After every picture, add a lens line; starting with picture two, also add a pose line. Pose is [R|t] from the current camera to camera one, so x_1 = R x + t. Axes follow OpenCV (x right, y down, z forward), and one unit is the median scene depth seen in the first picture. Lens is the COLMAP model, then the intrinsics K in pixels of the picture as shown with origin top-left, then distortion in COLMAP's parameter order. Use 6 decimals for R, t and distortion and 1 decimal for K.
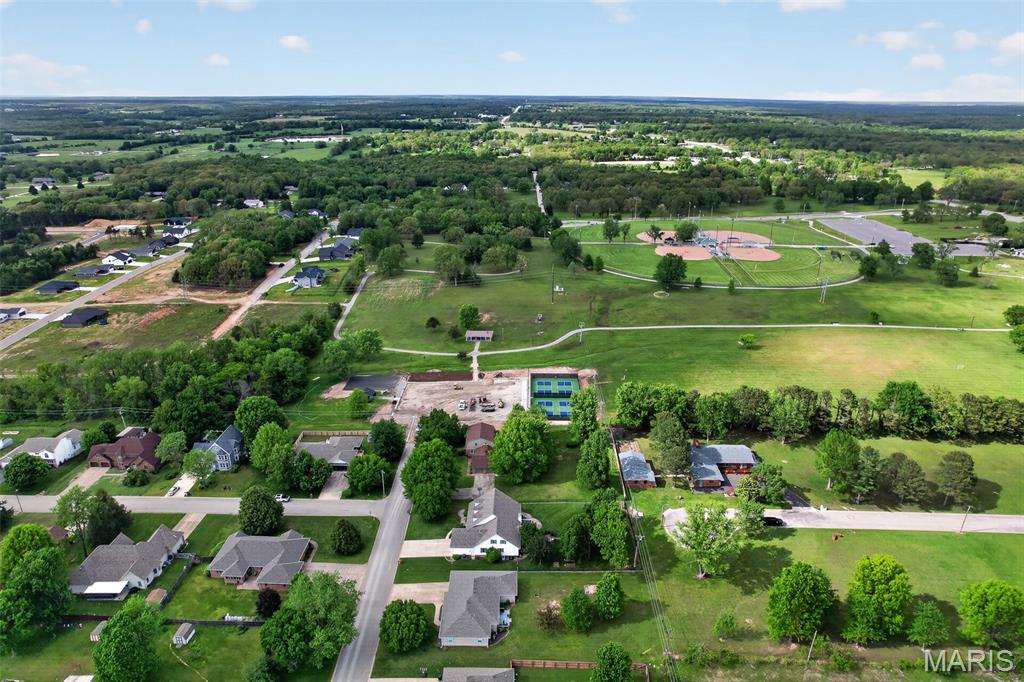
lens RADIAL K [[654.3, 0, 513.5], [0, 654.3, 339.1], [0, 0, 1]] dist [-0.079168, 0.069338]
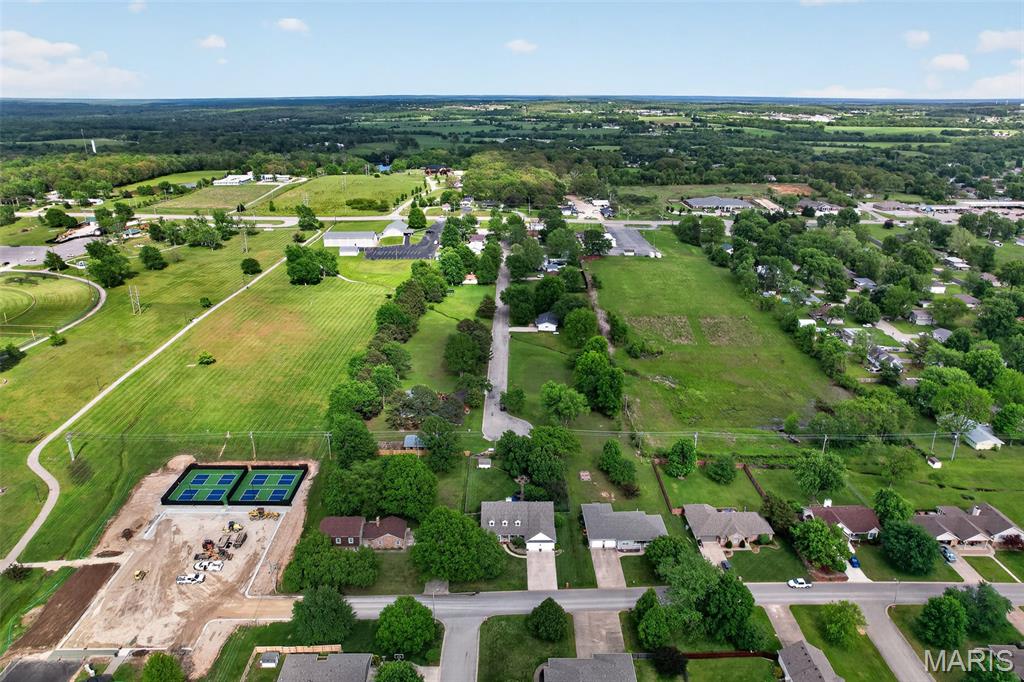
lens RADIAL K [[669.7, 0, 514.9], [0, 669.7, 340.6], [0, 0, 1]] dist [-0.079153, 0.068524]
pose [[-0.024591, -0.353621, 0.935065, -0.518567], [0.355745, 0.871027, 0.338759, -0.177292], [-0.934260, 0.340975, 0.104380, 0.459734]]
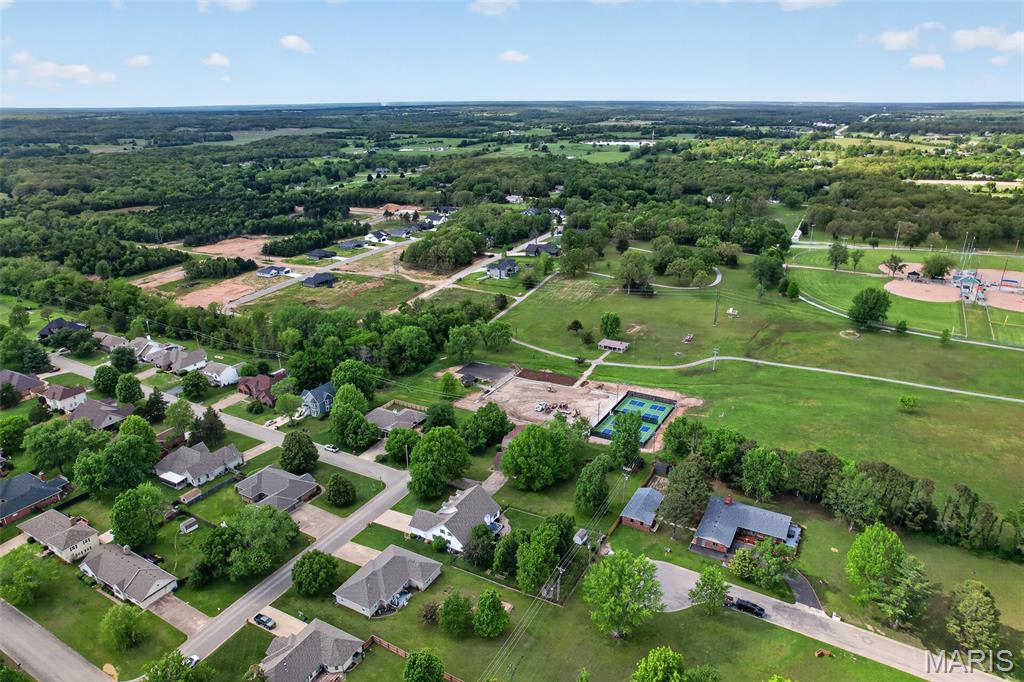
lens RADIAL K [[654.3, 0, 513.5], [0, 654.3, 339.1], [0, 0, 1]] dist [-0.079168, 0.069338]
pose [[0.879882, 0.155220, -0.449126, 0.263737], [-0.158721, 0.986864, 0.030114, -0.021232], [0.447900, 0.044789, 0.892961, 0.062006]]
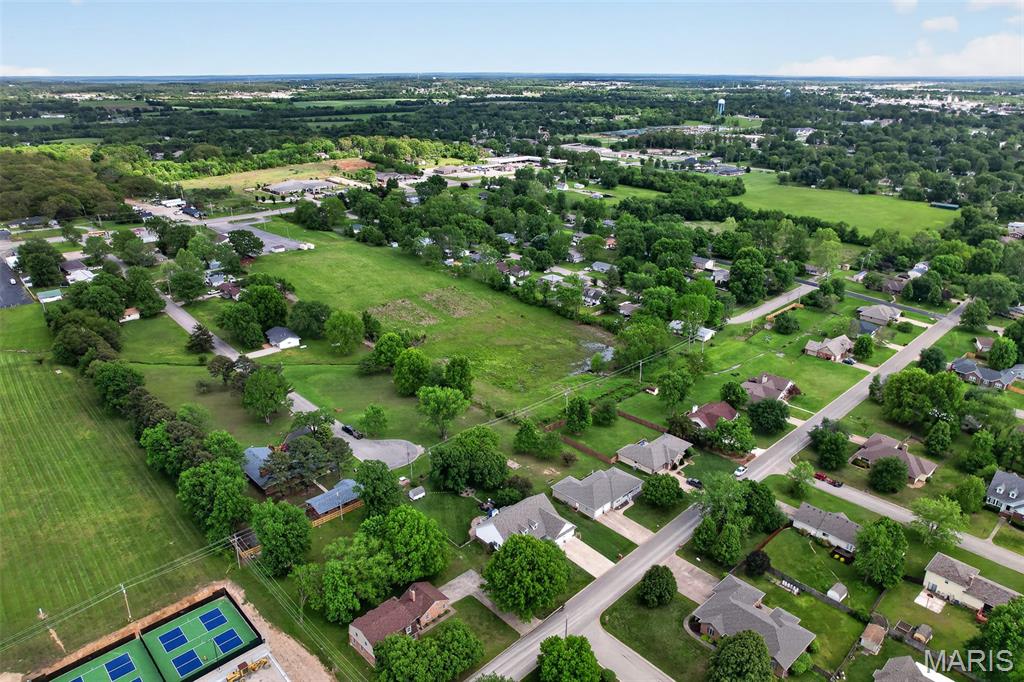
lens RADIAL K [[687.4, 0, 505.8], [0, 687.4, 342.3], [0, 0, 1]] dist [-0.077557, 0.057733]
pose [[-0.694538, -0.270525, 0.666659, -0.353205], [0.254712, 0.774142, 0.579505, -0.294154], [-0.672859, 0.572294, -0.468765, 0.765516]]
